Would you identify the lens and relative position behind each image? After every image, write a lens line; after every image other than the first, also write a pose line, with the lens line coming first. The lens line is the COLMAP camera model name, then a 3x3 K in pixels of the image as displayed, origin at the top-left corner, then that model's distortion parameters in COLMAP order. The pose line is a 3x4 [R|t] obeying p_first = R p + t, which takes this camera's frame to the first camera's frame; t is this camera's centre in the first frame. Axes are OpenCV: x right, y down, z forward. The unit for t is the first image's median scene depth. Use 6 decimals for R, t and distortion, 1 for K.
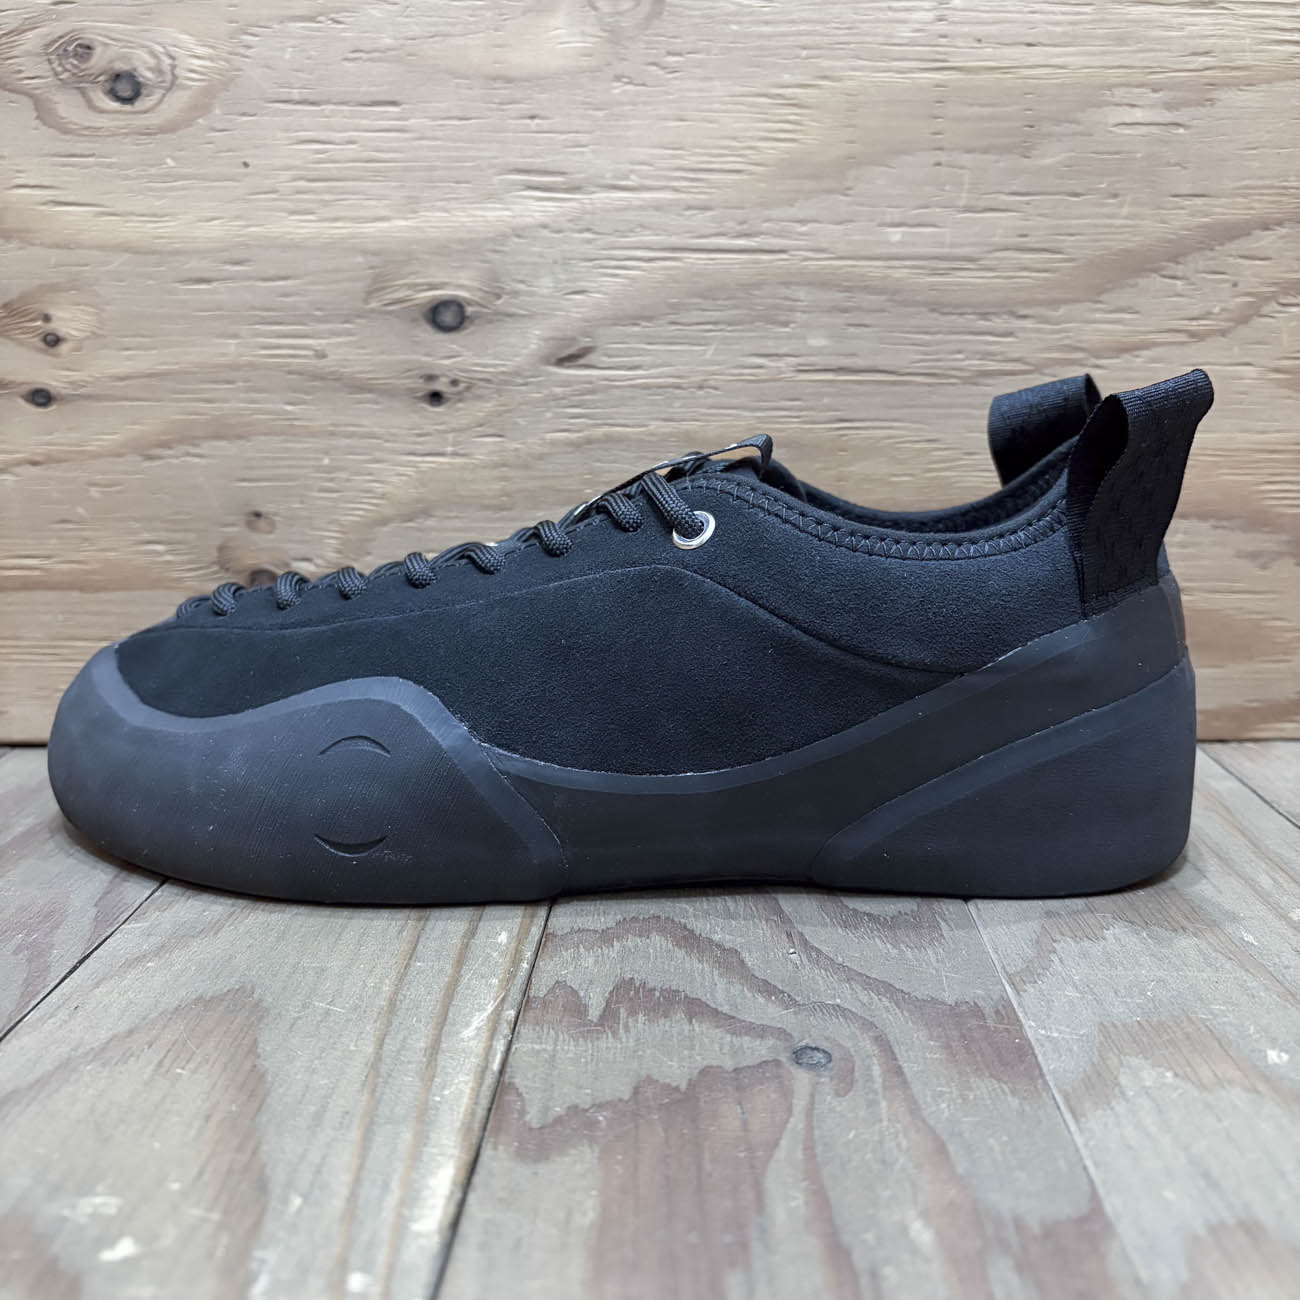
lens RADIAL K [[1322.8, 0, 650.0], [0, 1322.8, 650.0], [0, 0, 1]] dist [-0.110781, 0.181987]
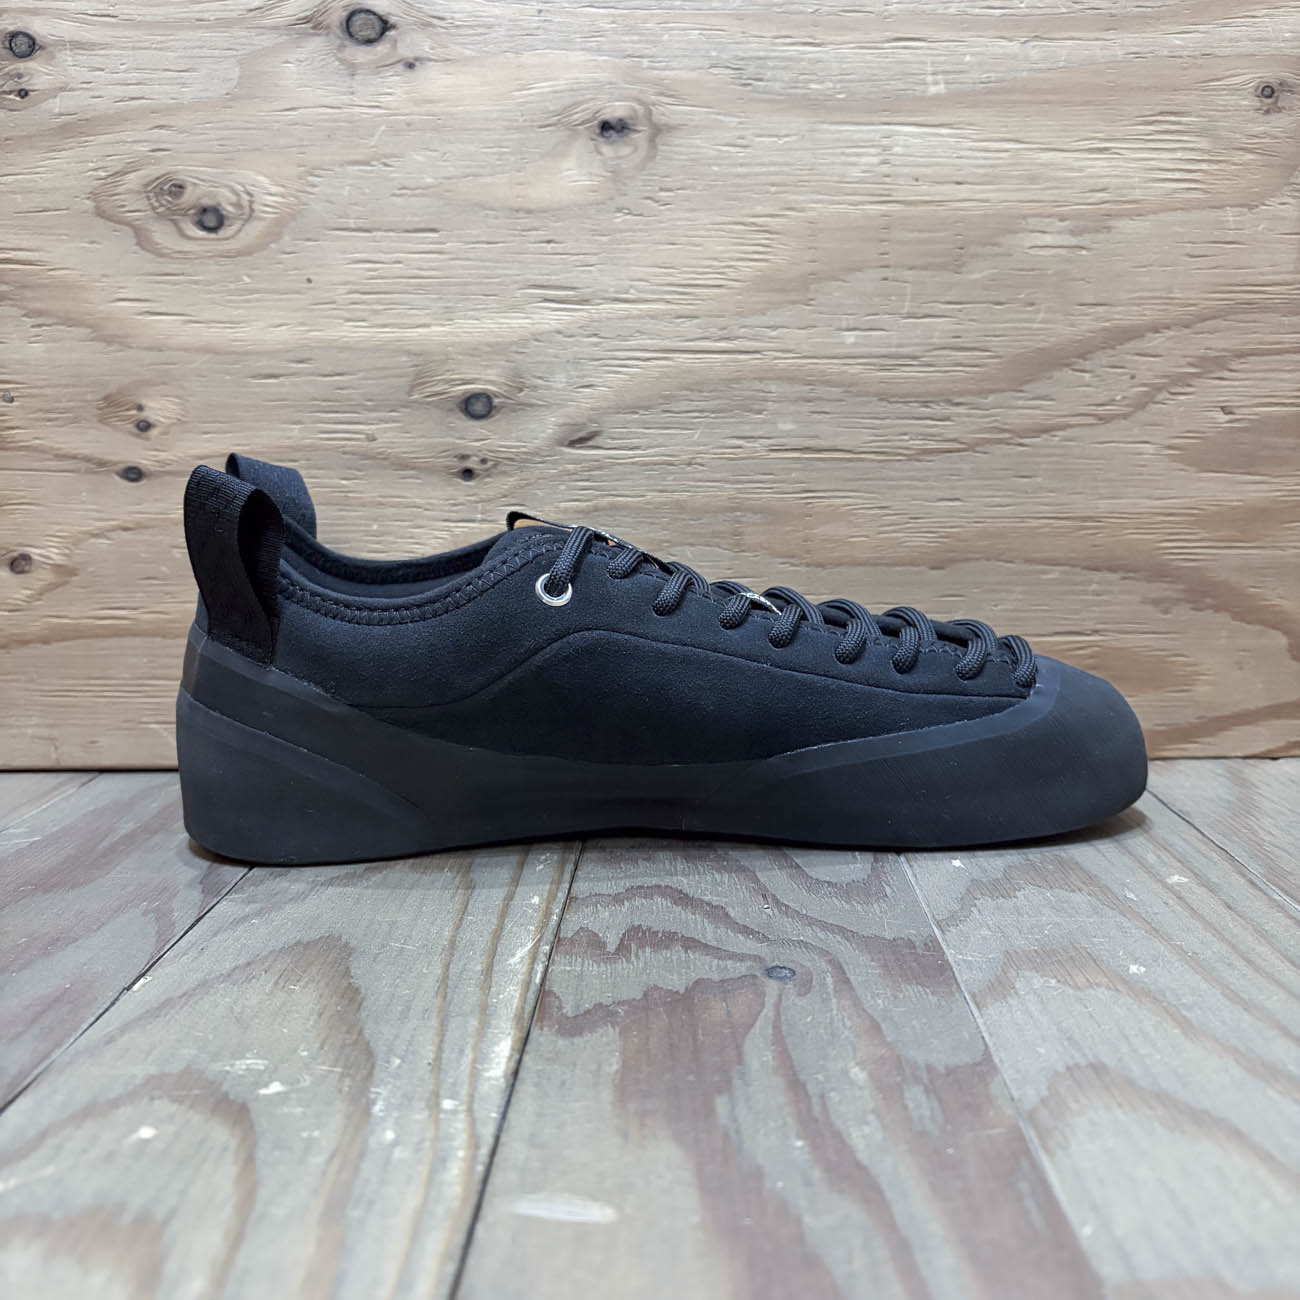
lens RADIAL K [[1289.4, 0, 650.0], [0, 1289.4, 650.0], [0, 0, 1]] dist [-0.083487, 0.168213]
pose [[0.999950, -0.005260, 0.008528, -0.008572], [0.005722, 0.998464, -0.055102, 0.034570], [-0.008225, 0.055148, 0.998444, -0.164981]]
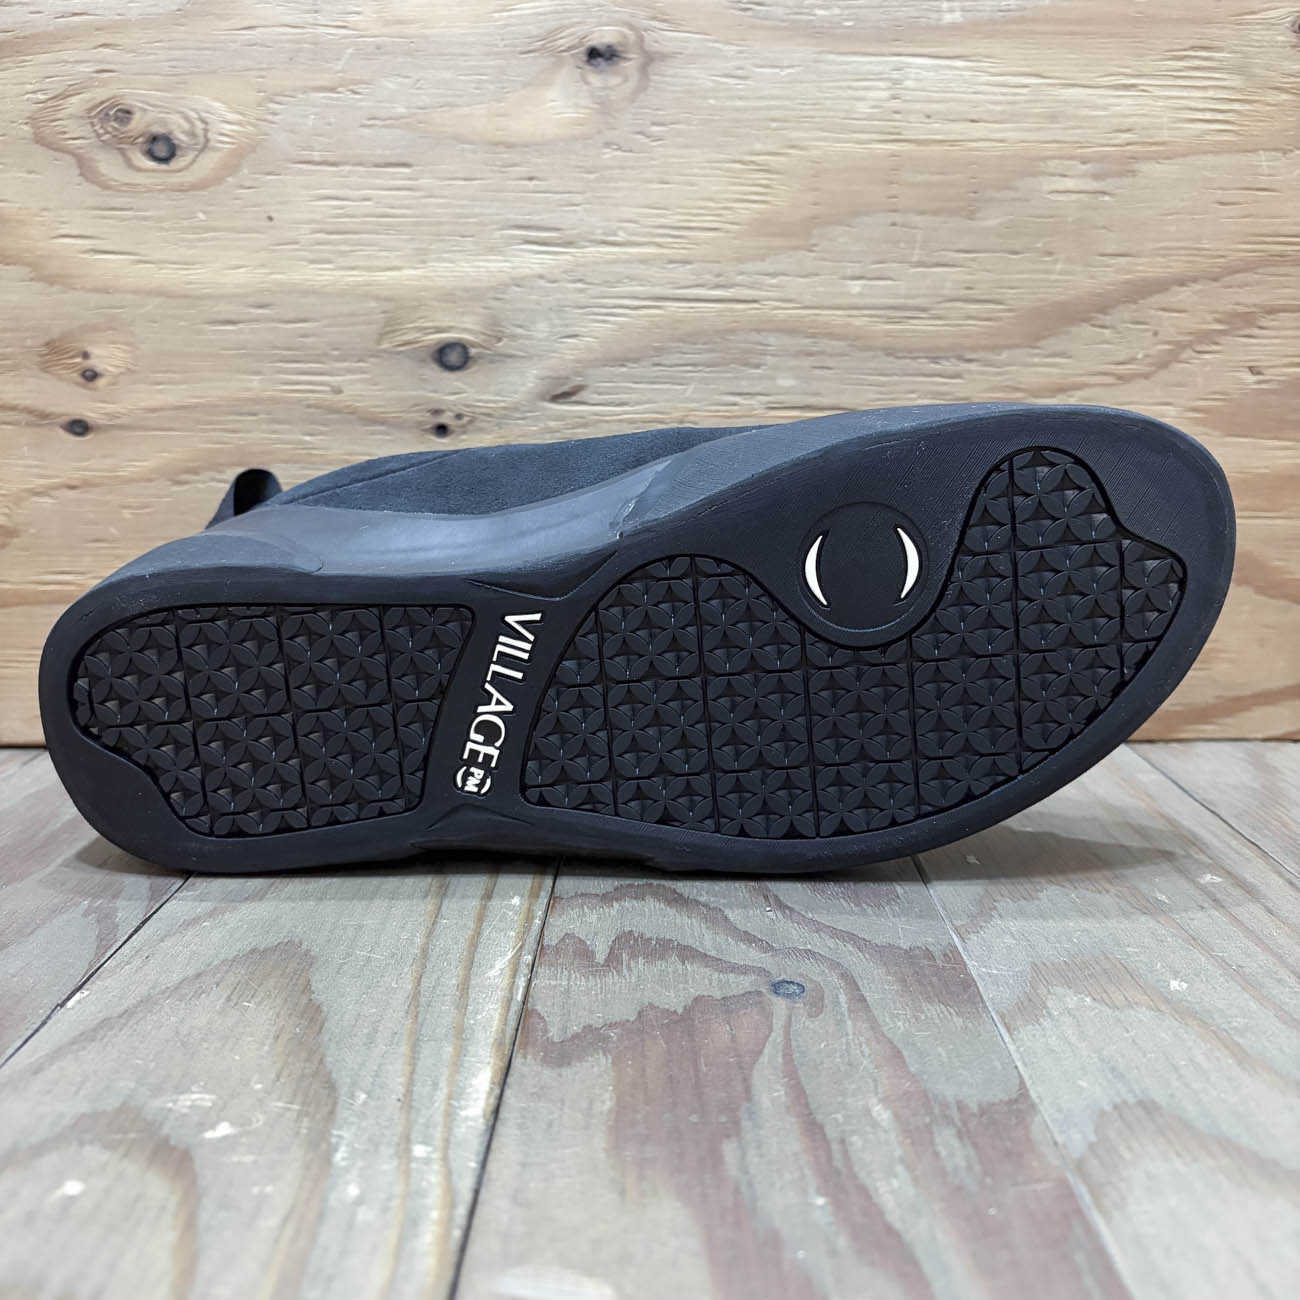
lens RADIAL K [[1304.6, 0, 650.0], [0, 1304.6, 650.0], [0, 0, 1]] dist [-0.102024, 0.185710]
pose [[0.999600, 0.001097, 0.028245, -0.019246], [-0.000430, 0.999721, -0.023609, 0.019538], [-0.028263, 0.023588, 0.999322, -0.095585]]
